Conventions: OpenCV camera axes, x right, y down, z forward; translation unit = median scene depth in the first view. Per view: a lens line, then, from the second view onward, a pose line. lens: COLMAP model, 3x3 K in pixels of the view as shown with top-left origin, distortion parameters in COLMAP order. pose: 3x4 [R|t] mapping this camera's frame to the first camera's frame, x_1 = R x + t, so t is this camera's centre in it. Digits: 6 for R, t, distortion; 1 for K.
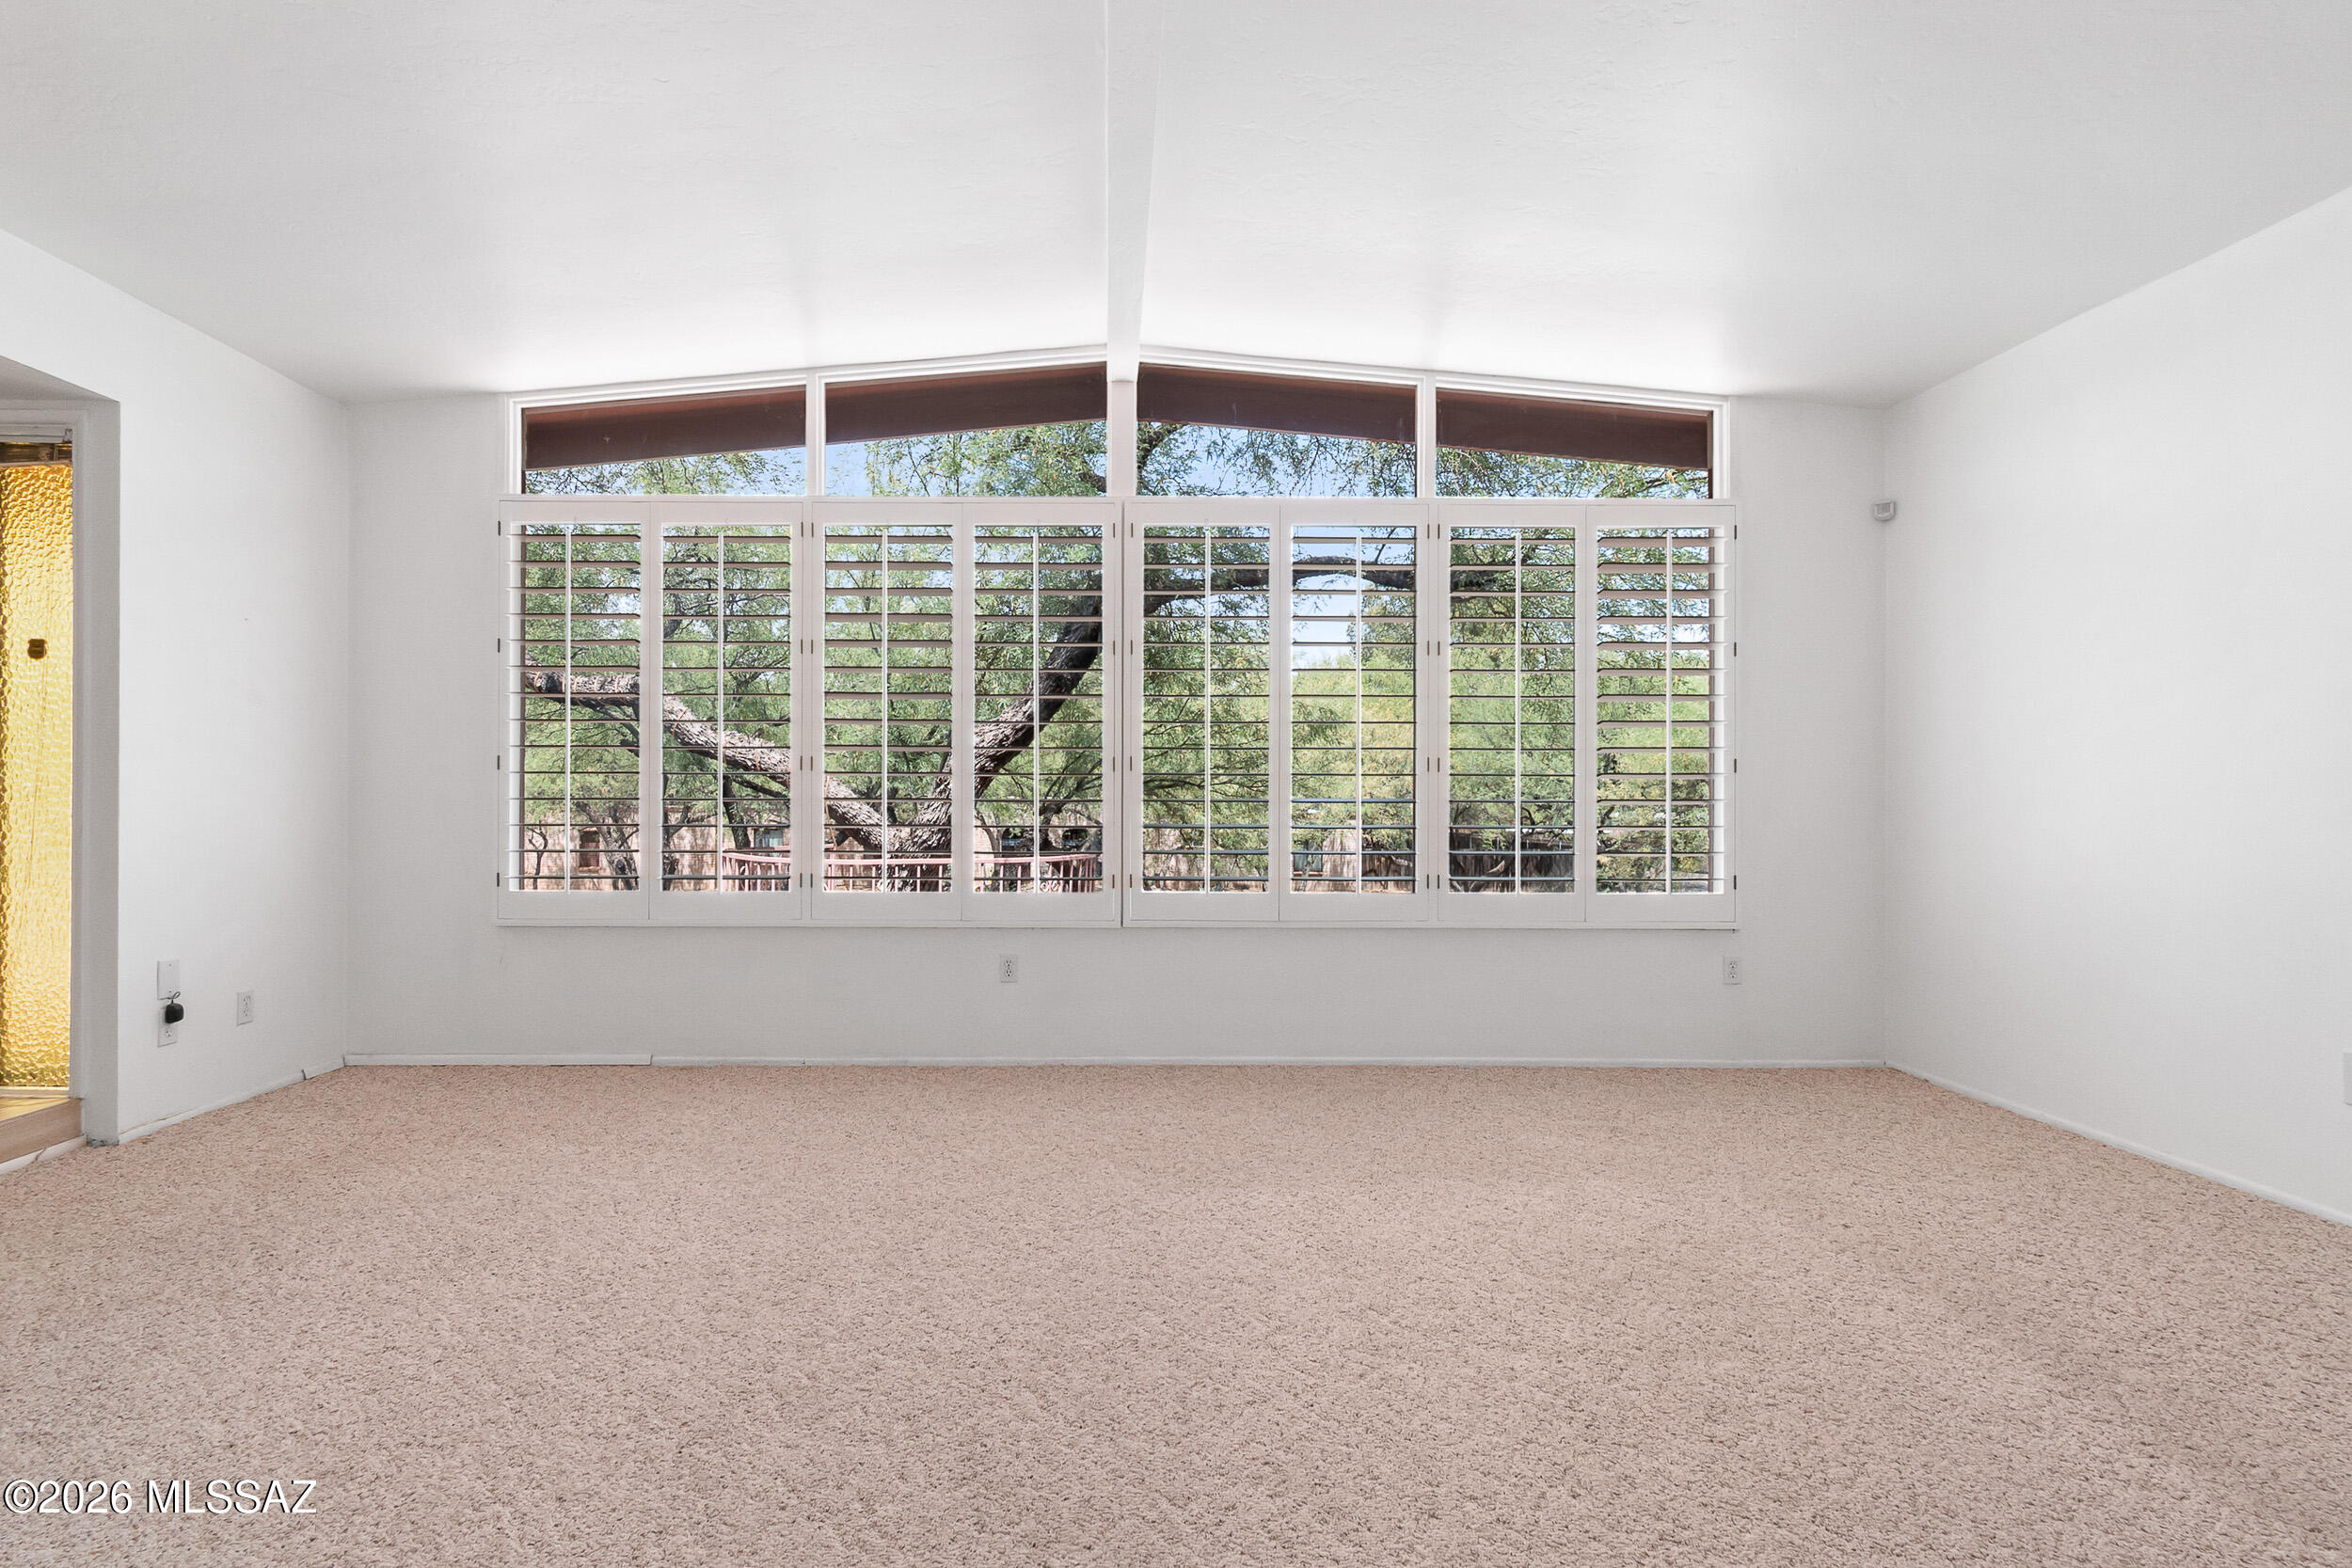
lens RADIAL K [[1069.4, 0, 1197.0], [0, 1069.4, 777.7], [0, 0, 1]] dist [0.000708, -0.000012]
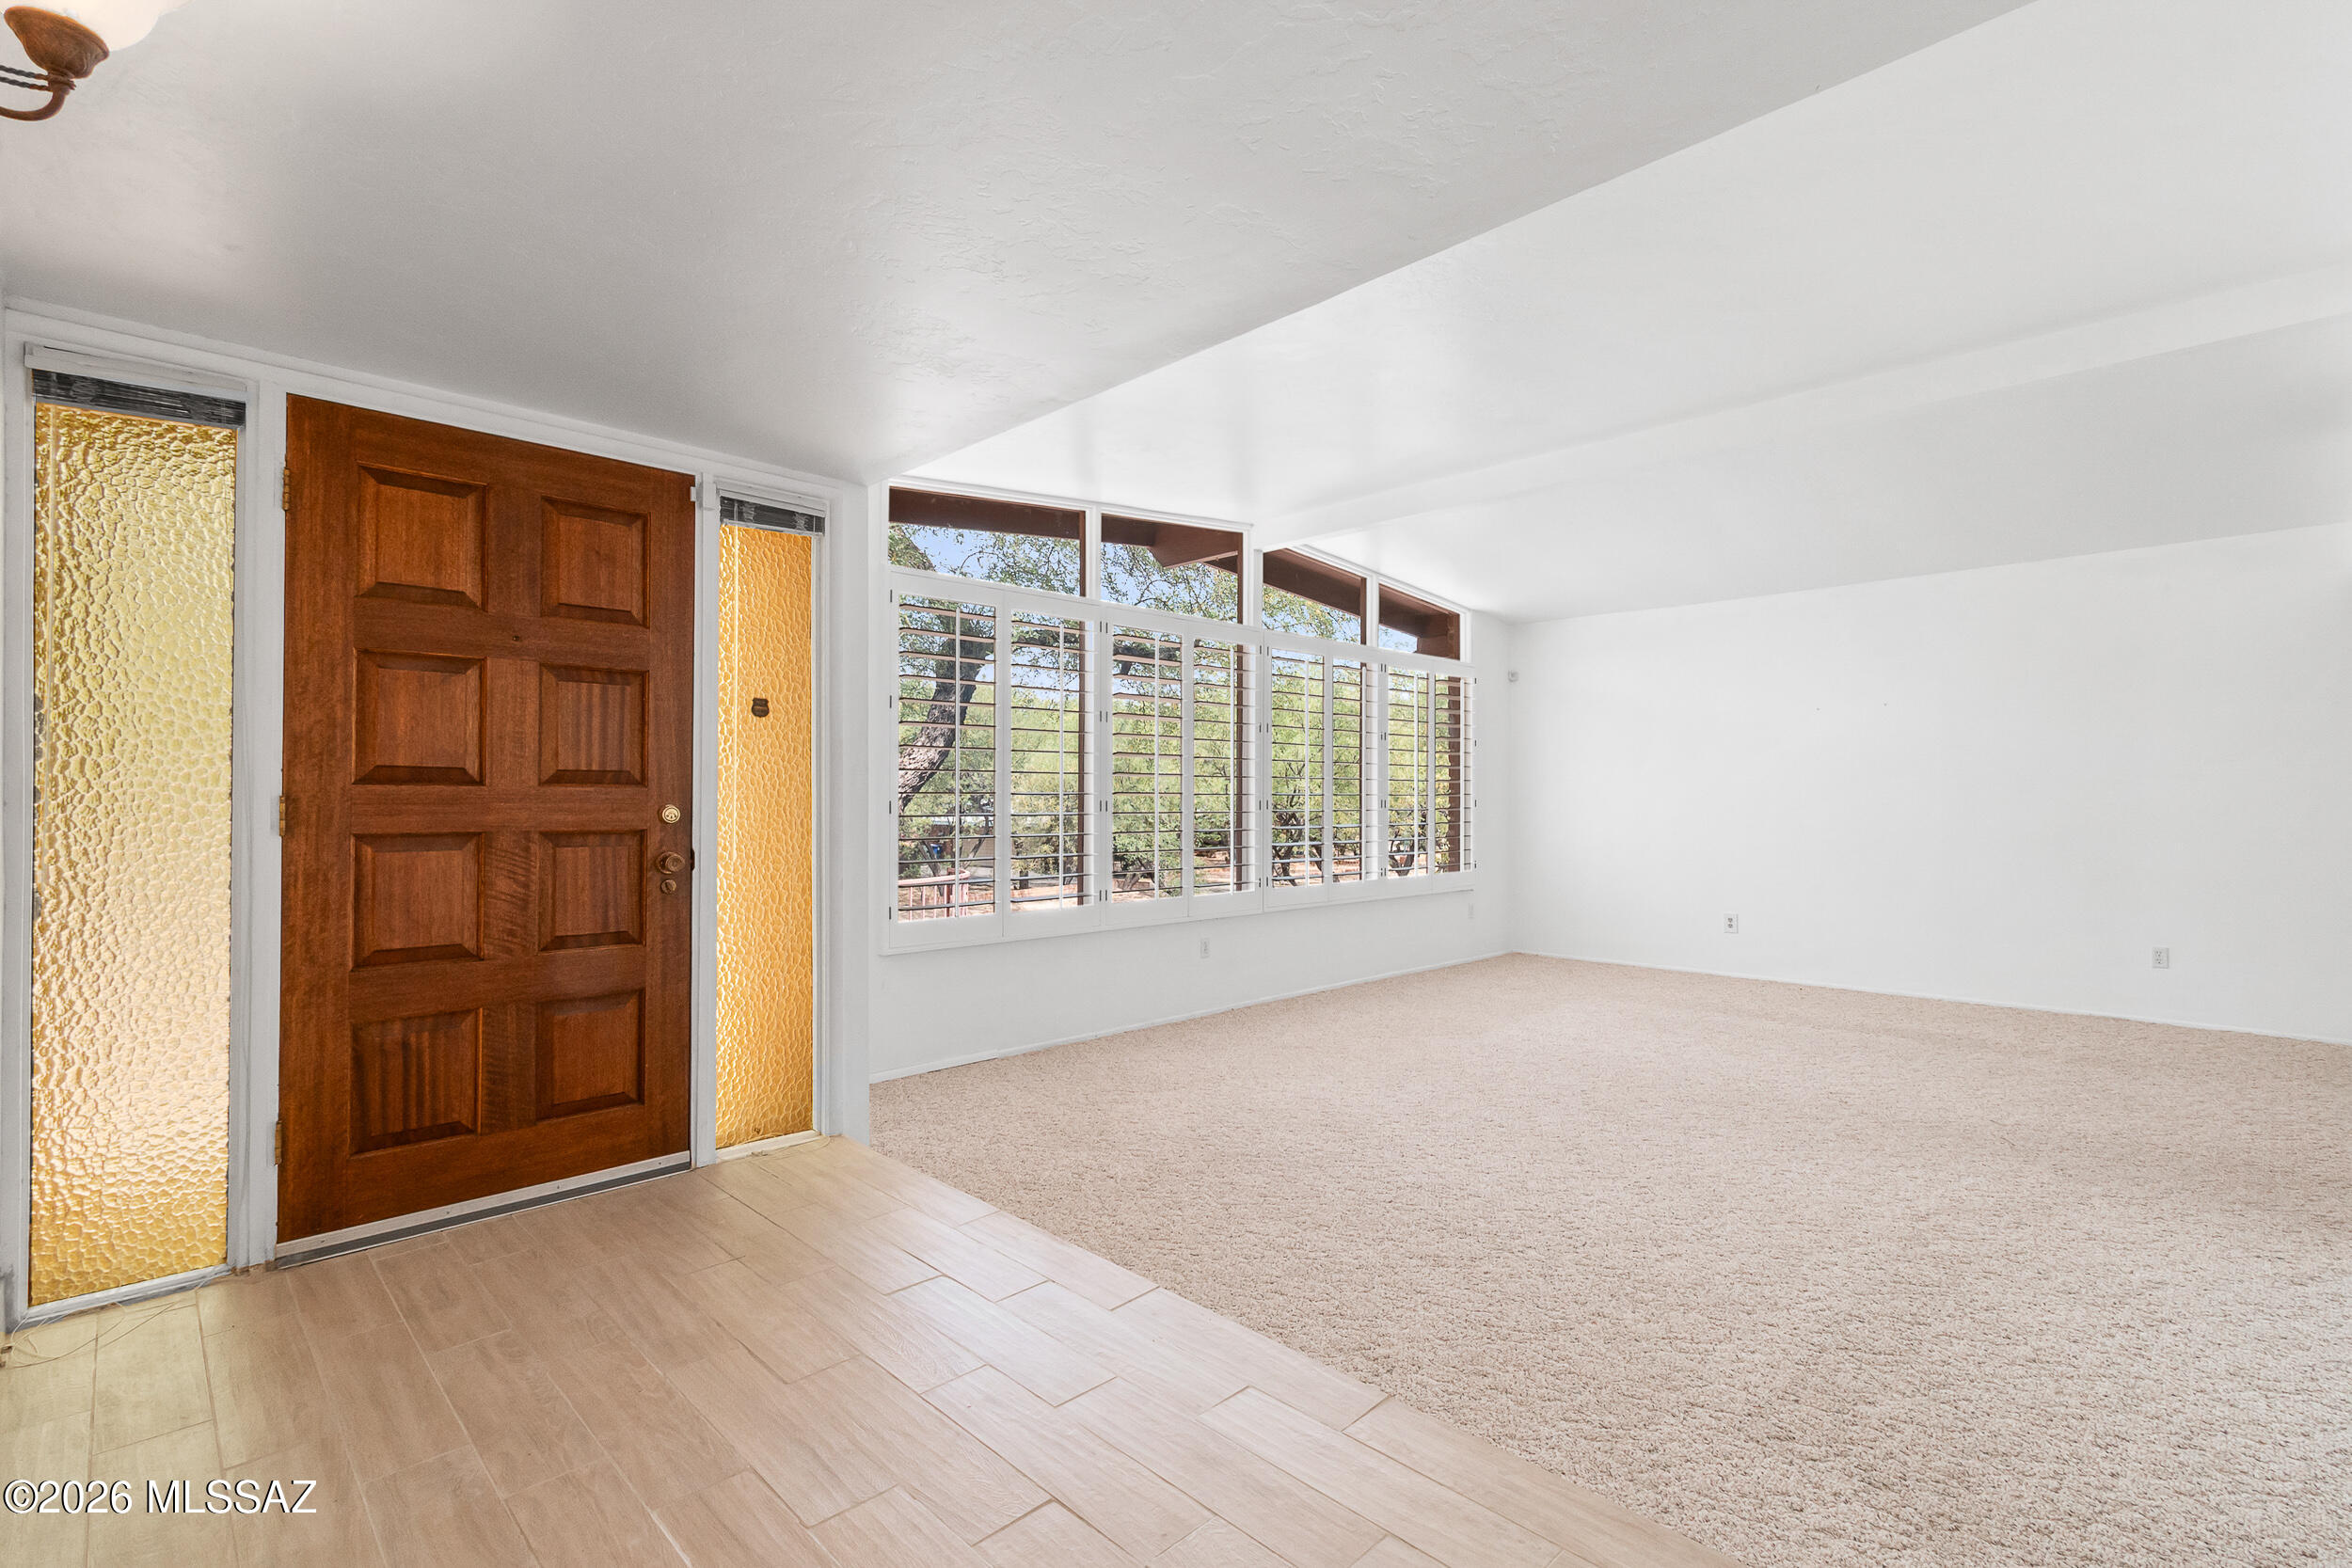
lens RADIAL K [[1069.4, 0, 1197.0], [0, 1069.4, 777.7], [0, 0, 1]] dist [0.000708, -0.000012]
pose [[0.709952, 0.010297, 0.704175, -1.186368], [0.014378, 0.999473, -0.029112, -0.006233], [-0.704104, 0.030793, 0.709429, -0.012097]]
